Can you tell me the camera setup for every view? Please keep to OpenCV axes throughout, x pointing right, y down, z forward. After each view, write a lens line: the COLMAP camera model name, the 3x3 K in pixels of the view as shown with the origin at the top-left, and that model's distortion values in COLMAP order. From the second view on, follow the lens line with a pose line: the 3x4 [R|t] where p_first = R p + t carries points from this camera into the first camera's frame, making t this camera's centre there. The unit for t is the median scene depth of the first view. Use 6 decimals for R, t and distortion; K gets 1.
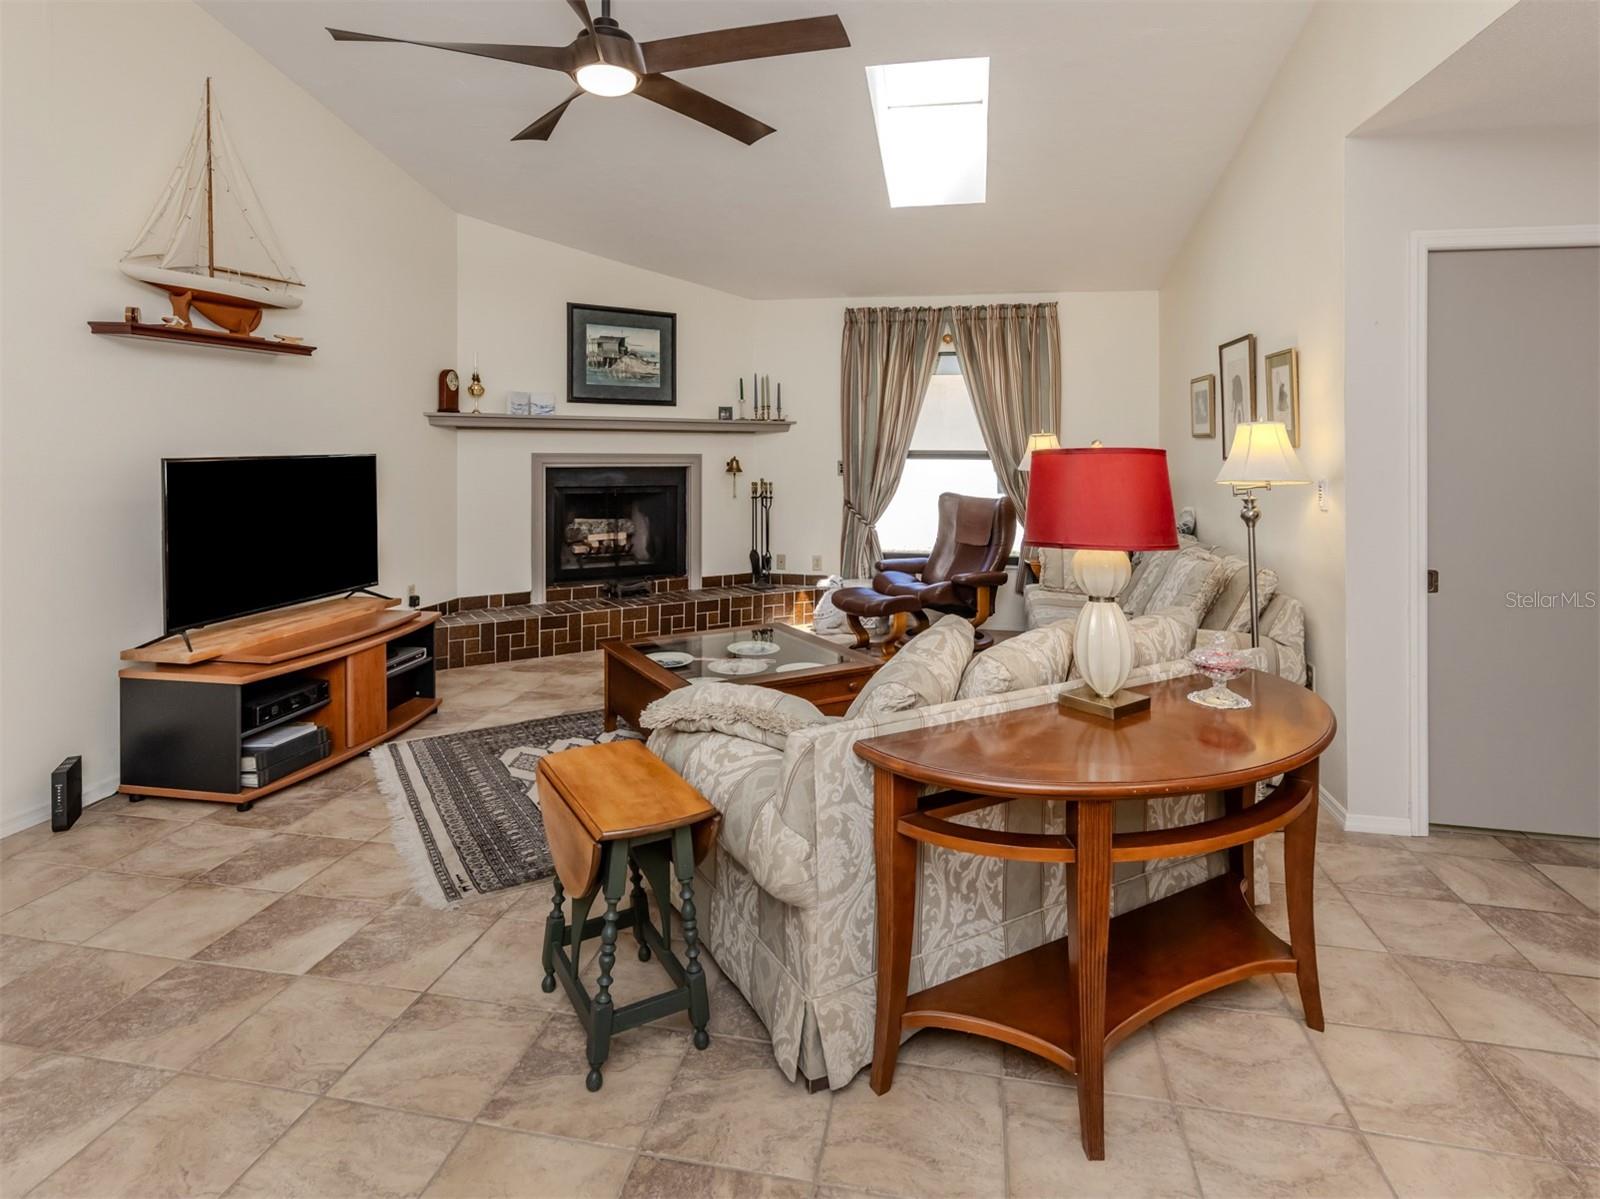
lens RADIAL K [[873.1, 0, 804.0], [0, 873.1, 451.7], [0, 0, 1]] dist [0.003996, -0.001577]
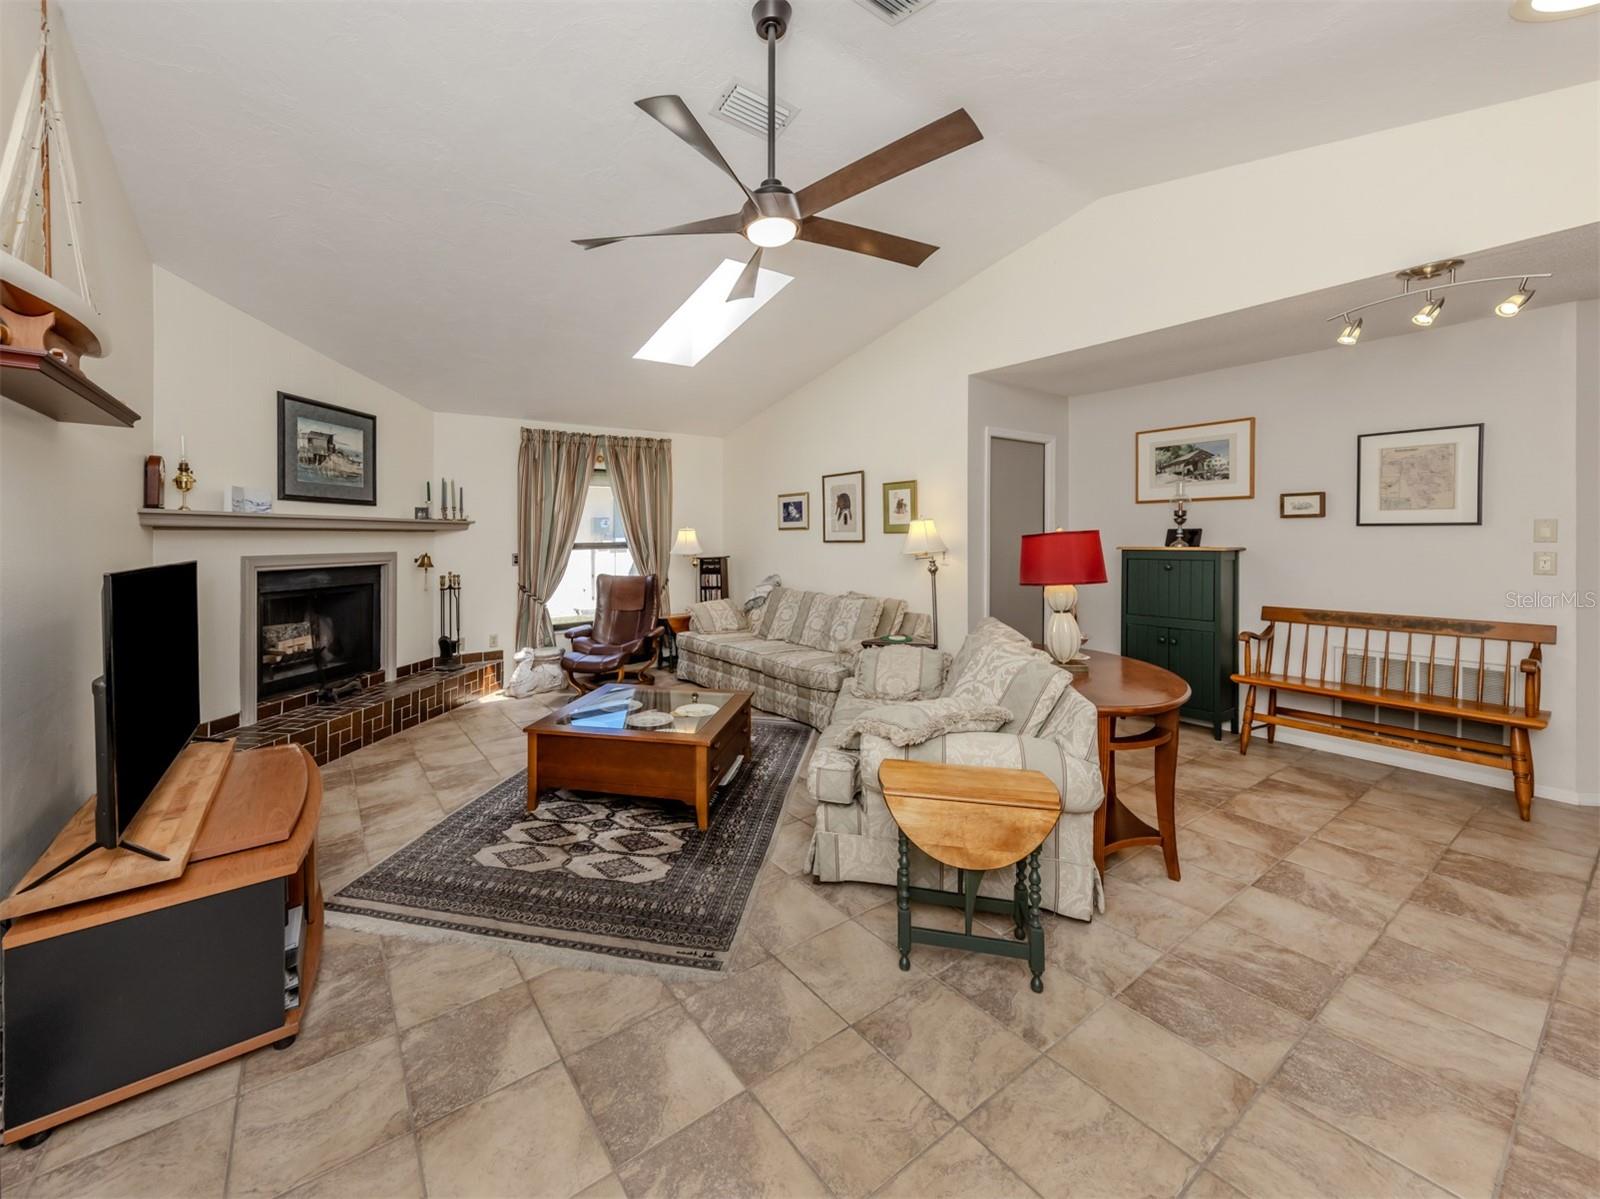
lens RADIAL K [[625.8, 0, 738.0], [0, 625.8, 542.8], [0, 0, 1]] dist [0.006569, -0.000036]
pose [[0.711567, -0.024563, 0.702189, -0.393002], [0.026677, 0.999613, 0.007934, -0.003423], [-0.702112, 0.013087, 0.711947, 0.188258]]
